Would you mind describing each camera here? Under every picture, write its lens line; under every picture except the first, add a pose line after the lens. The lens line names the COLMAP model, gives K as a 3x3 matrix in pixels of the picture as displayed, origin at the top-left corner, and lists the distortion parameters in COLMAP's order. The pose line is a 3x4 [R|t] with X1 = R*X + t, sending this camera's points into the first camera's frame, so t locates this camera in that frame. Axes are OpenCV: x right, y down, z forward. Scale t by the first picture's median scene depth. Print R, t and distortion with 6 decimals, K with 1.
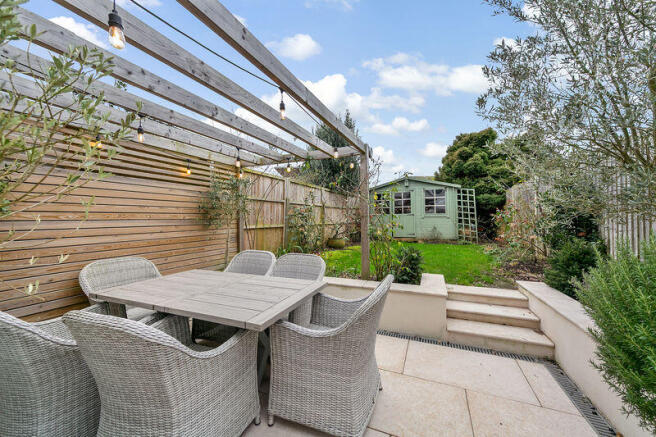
lens RADIAL K [[261.0, 0, 321.6], [0, 261.0, 216.6], [0, 0, 1]] dist [-0.000657, -0.000333]
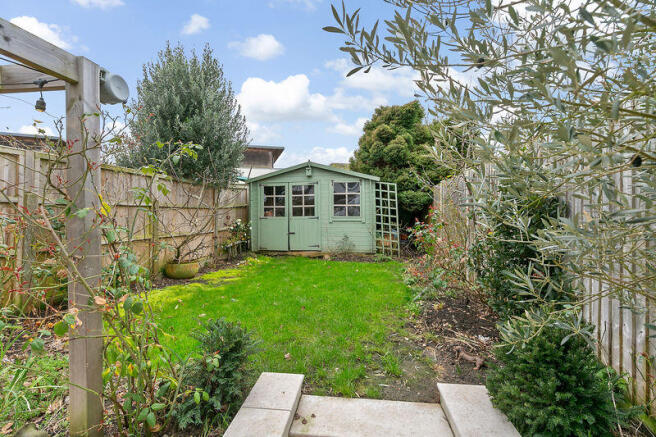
lens RADIAL K [[337.4, 0, 331.1], [0, 337.4, 218.5], [0, 0, 1]] dist [0.029498, 0.000380]
pose [[0.951402, -0.001030, 0.307951, 0.118326], [-0.005151, 0.999801, 0.019257, -0.024232], [-0.307910, -0.019907, 0.951207, 0.152345]]
